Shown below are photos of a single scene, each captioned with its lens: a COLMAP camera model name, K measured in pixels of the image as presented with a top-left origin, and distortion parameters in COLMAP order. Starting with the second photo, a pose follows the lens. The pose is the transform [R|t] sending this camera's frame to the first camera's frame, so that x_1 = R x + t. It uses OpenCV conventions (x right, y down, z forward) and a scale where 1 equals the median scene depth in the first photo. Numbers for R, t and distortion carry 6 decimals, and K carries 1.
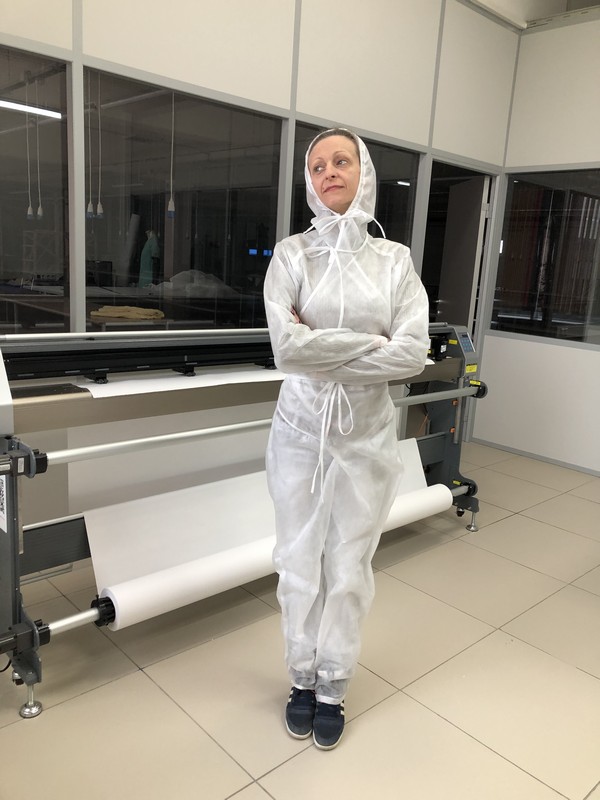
lens RADIAL K [[650.9, 0, 303.8], [0, 650.9, 393.8], [0, 0, 1]] dist [0.022398, -0.020735]
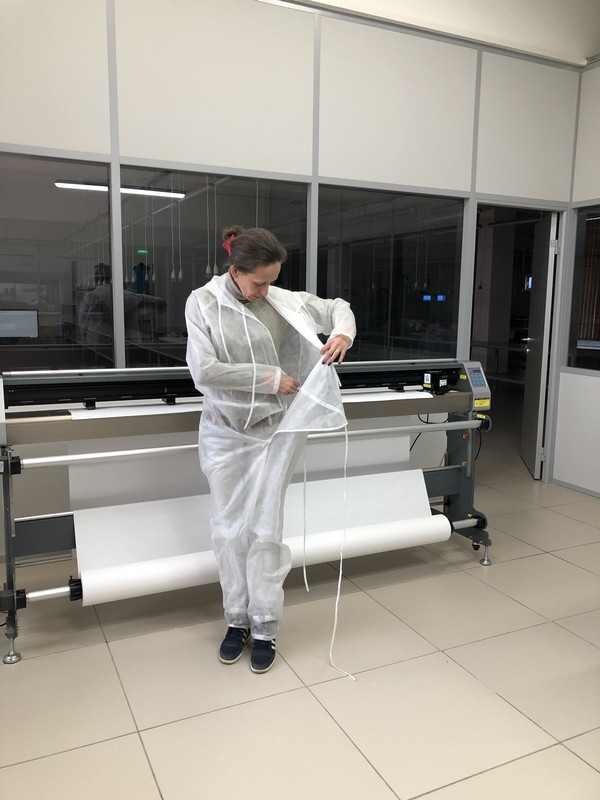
lens RADIAL K [[650.9, 0, 297.4], [0, 650.9, 391.4], [0, 0, 1]] dist [0.022398, -0.020735]
pose [[0.953188, -0.008180, -0.302269, 0.292230], [-0.014760, 0.997184, -0.073529, 0.022847], [0.302019, 0.074548, 0.950383, -0.058387]]
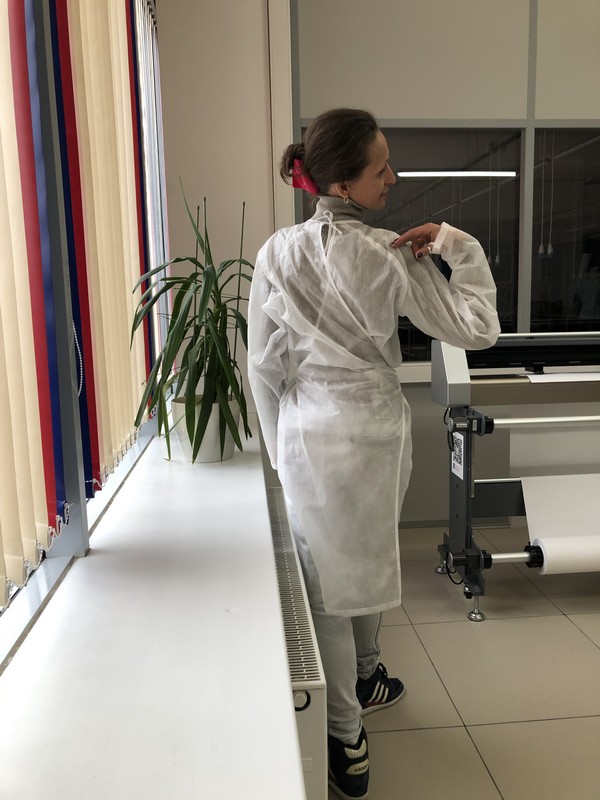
lens RADIAL K [[650.9, 0, 309.2], [0, 650.9, 390.0], [0, 0, 1]] dist [0.022398, -0.020735]
pose [[0.790915, 0.003224, -0.611918, 0.065889], [-0.054009, 0.996451, -0.064558, 0.074094], [0.609538, 0.084109, 0.788282, -0.151649]]
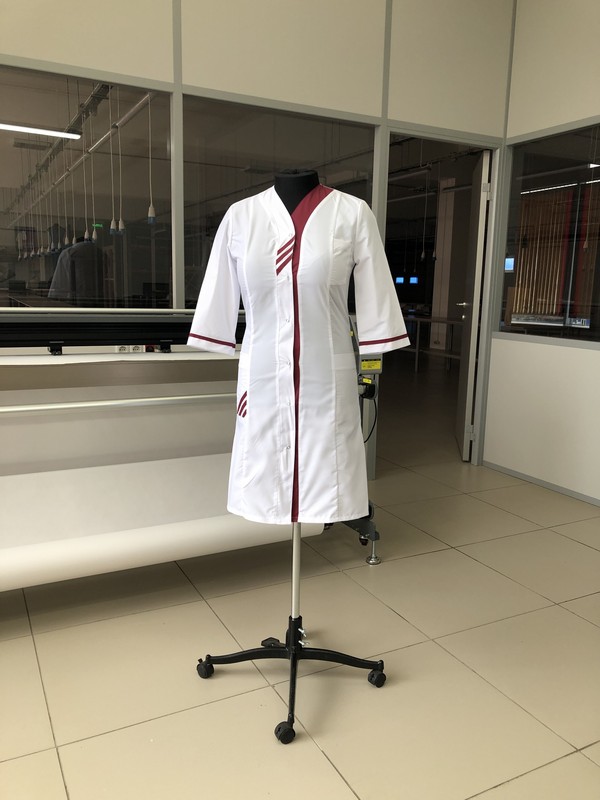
lens RADIAL K [[650.9, 0, 305.1], [0, 650.9, 396.9], [0, 0, 1]] dist [0.022398, -0.020735]
pose [[0.964134, 0.005285, -0.265365, 0.397044], [-0.017631, 0.998869, -0.044163, 0.040051], [0.264831, 0.047257, 0.963136, 0.188368]]
